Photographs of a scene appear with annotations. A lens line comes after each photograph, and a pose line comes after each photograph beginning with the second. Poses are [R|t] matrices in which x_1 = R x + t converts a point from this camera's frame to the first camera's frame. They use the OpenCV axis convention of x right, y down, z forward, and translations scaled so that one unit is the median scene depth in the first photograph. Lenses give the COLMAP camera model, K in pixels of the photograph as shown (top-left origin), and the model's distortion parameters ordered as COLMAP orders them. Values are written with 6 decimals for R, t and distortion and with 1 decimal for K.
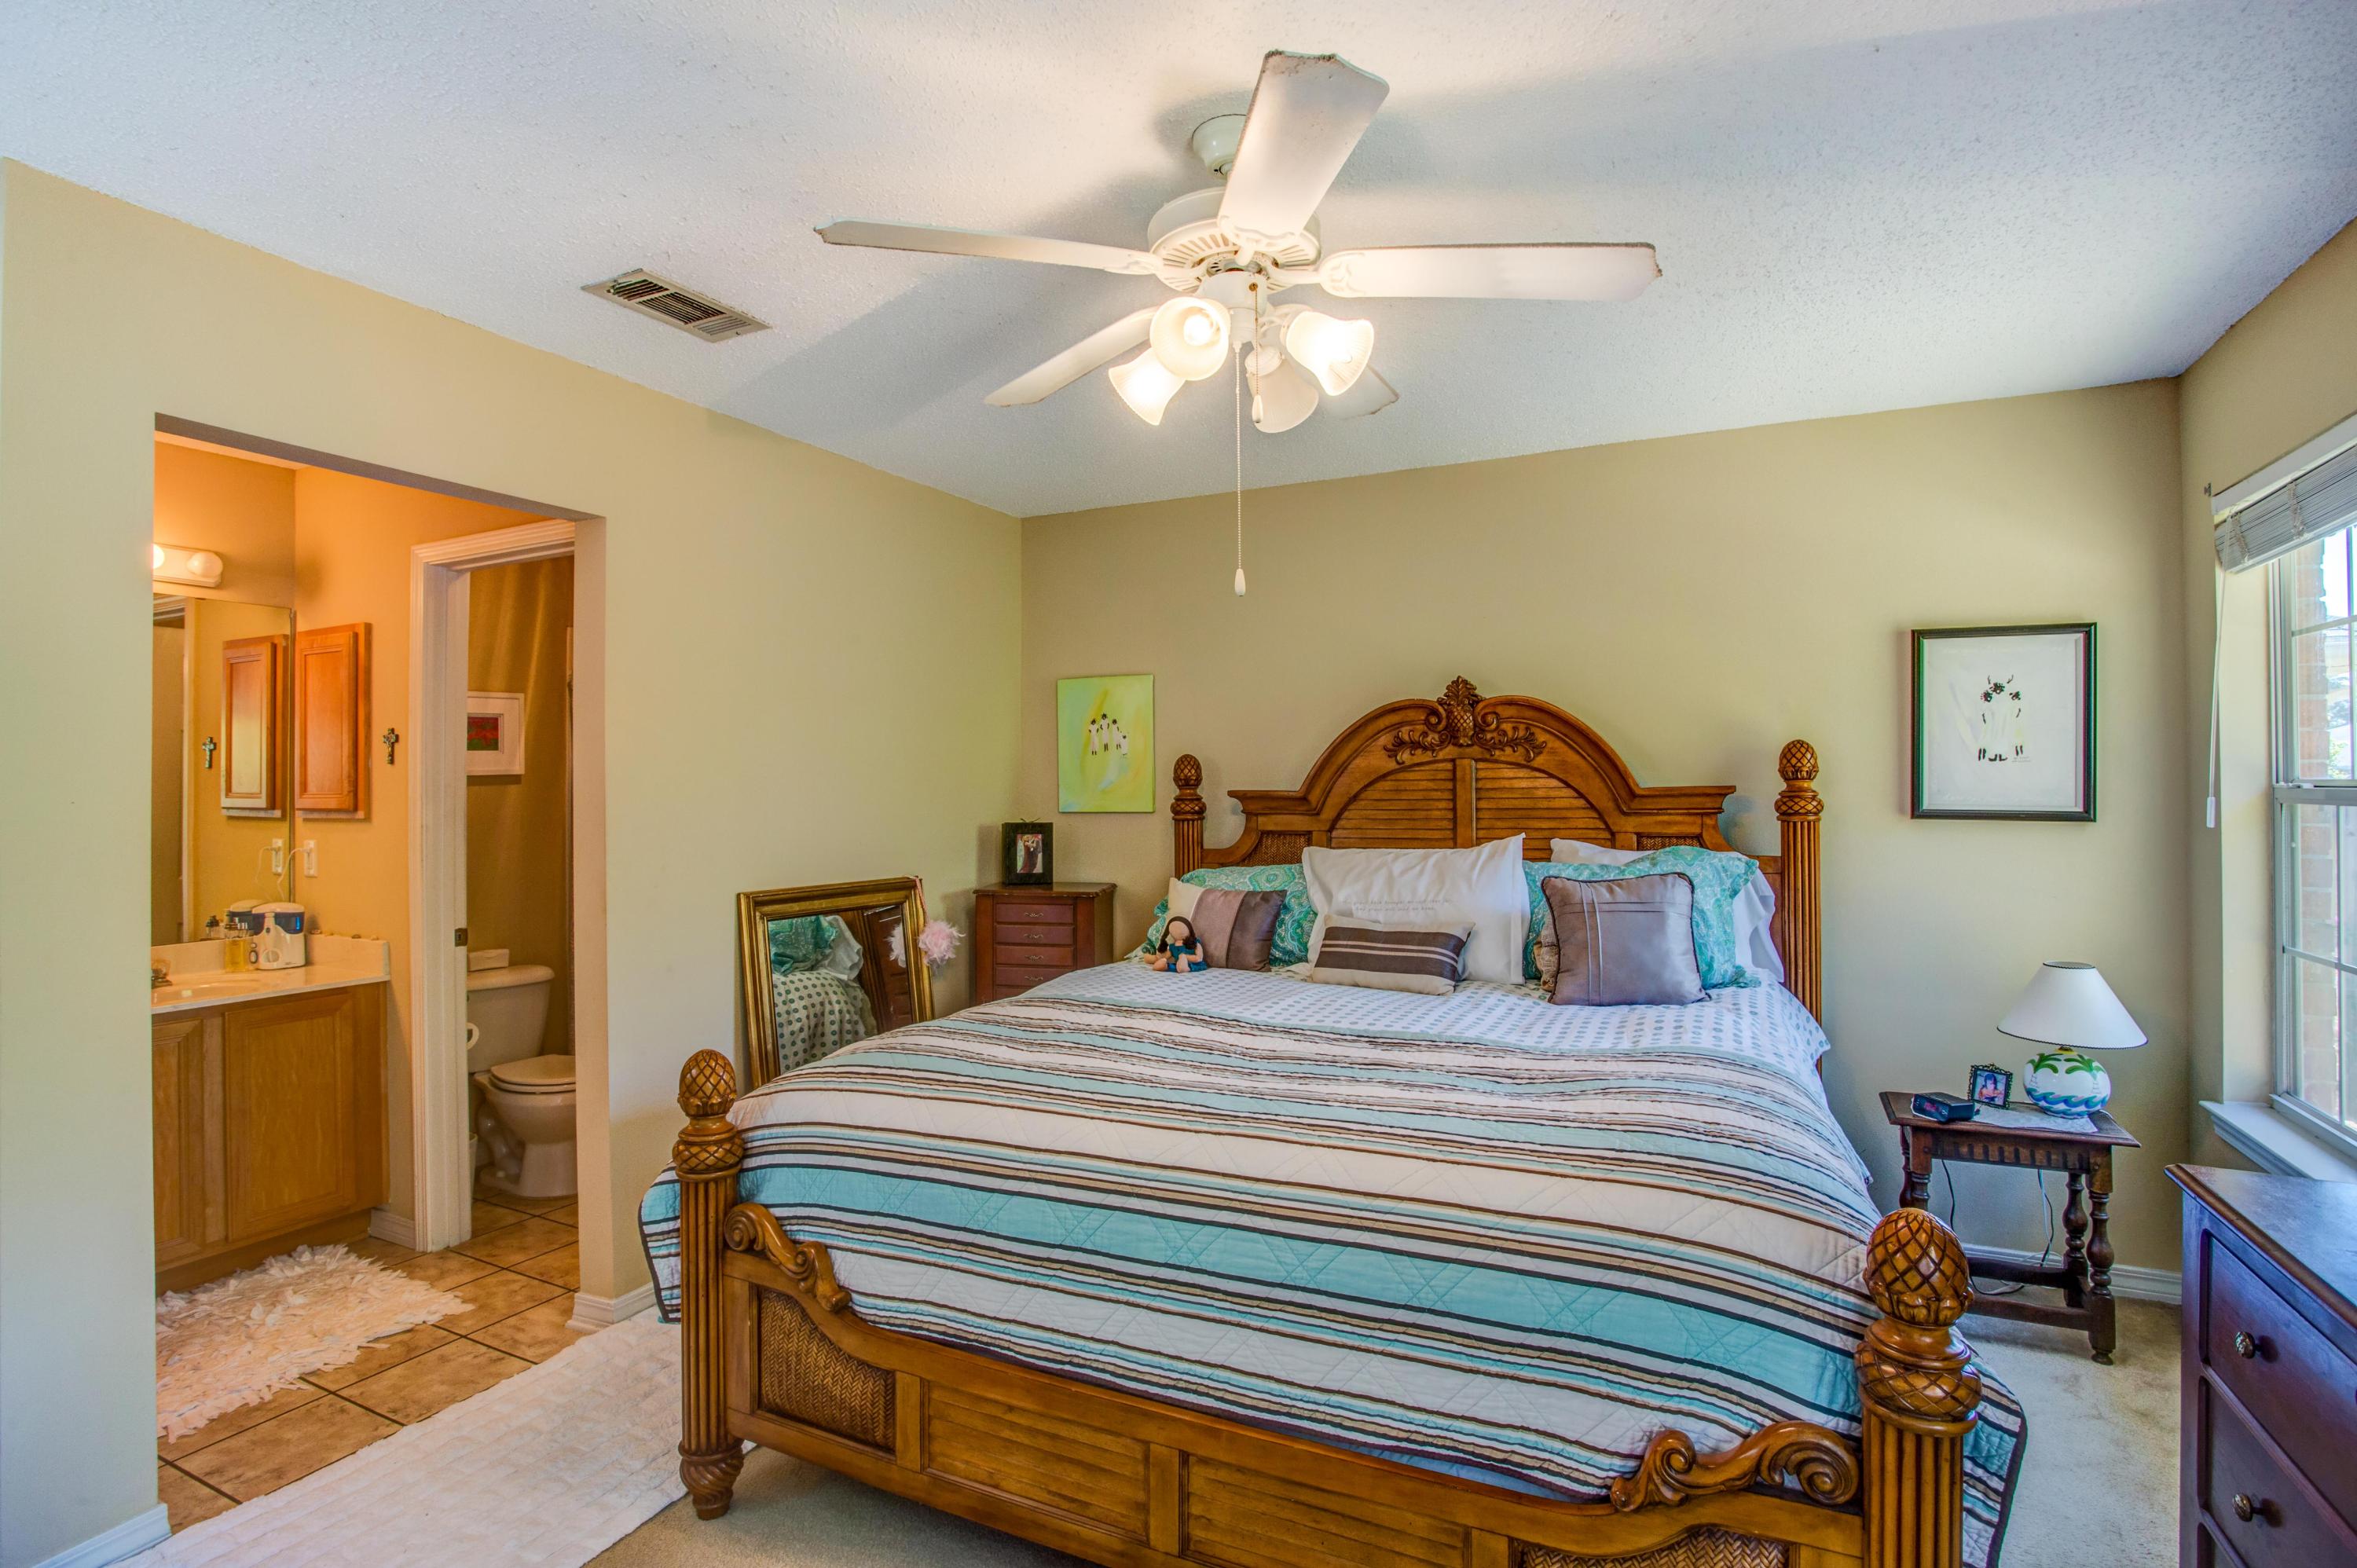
lens RADIAL K [[1147.8, 0, 1174.8], [0, 1147.8, 773.3], [0, 0, 1]] dist [-0.073811, 0.033830]
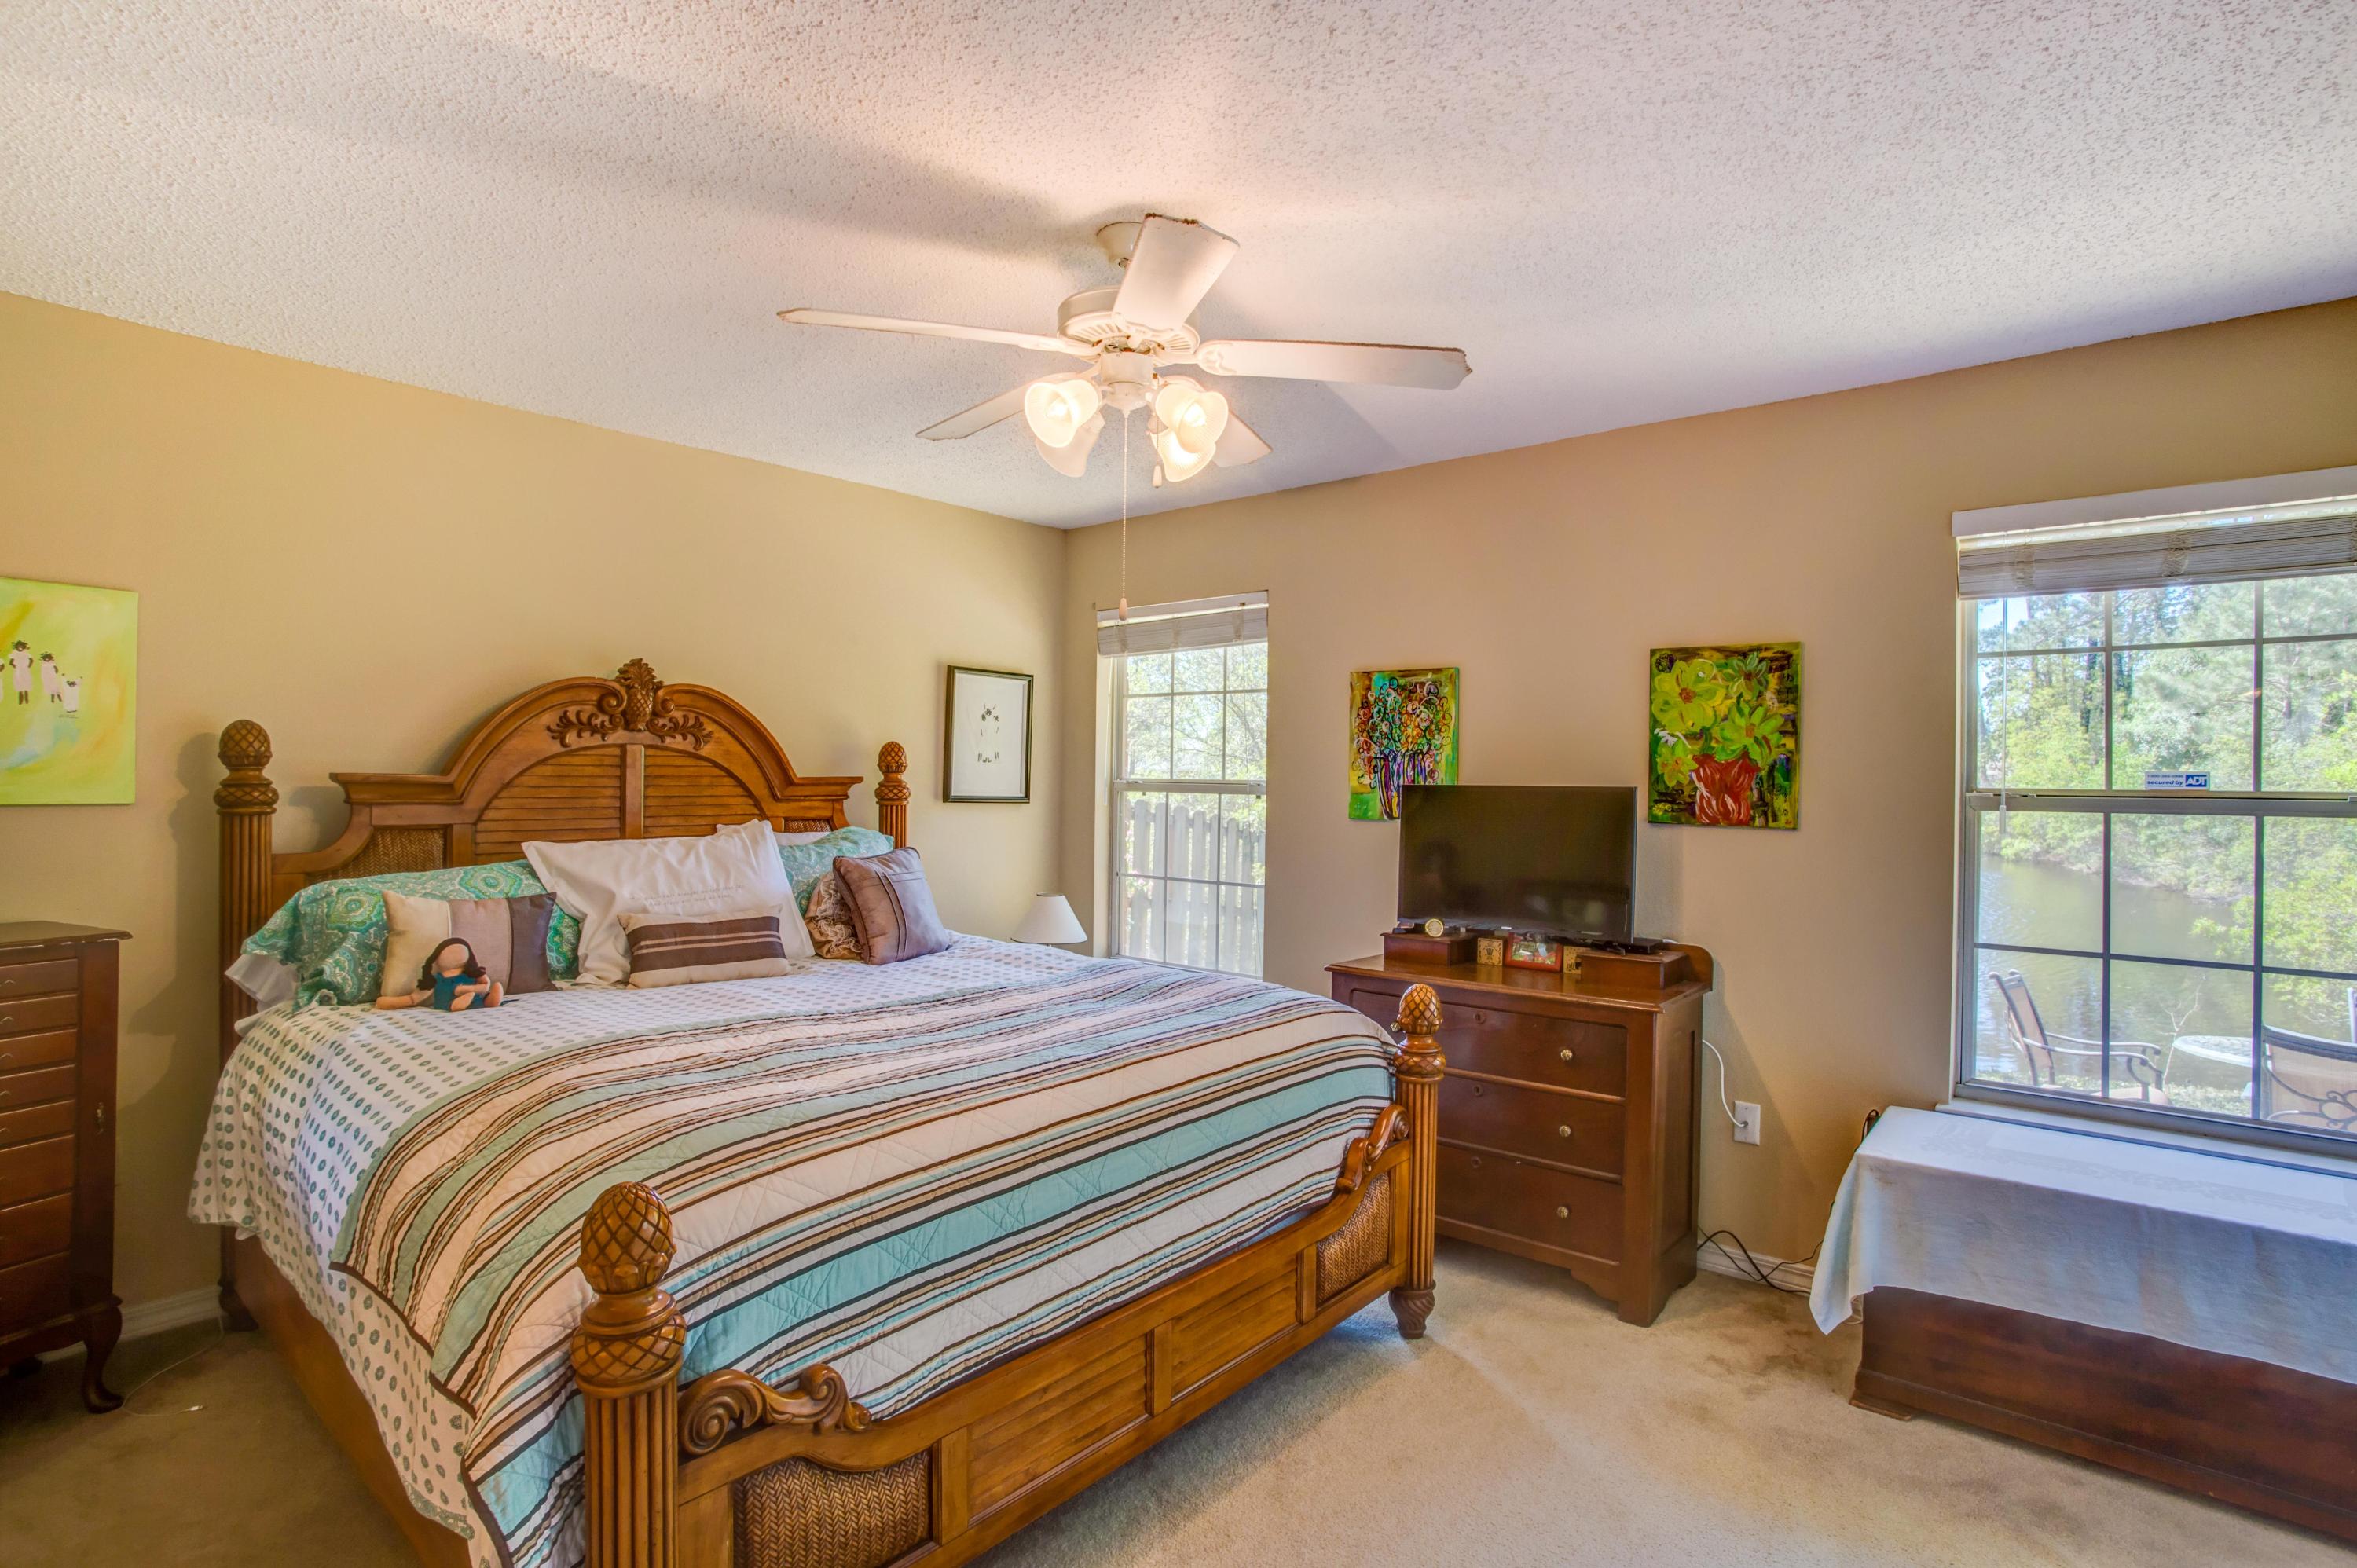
lens RADIAL K [[1147.8, 0, 1174.8], [0, 1147.8, 773.3], [0, 0, 1]] dist [-0.073811, 0.033830]
pose [[0.252523, 0.013597, 0.967495, -0.570574], [-0.025517, 0.999647, -0.007389, 0.007249], [-0.967254, -0.022821, 0.252781, 0.331550]]
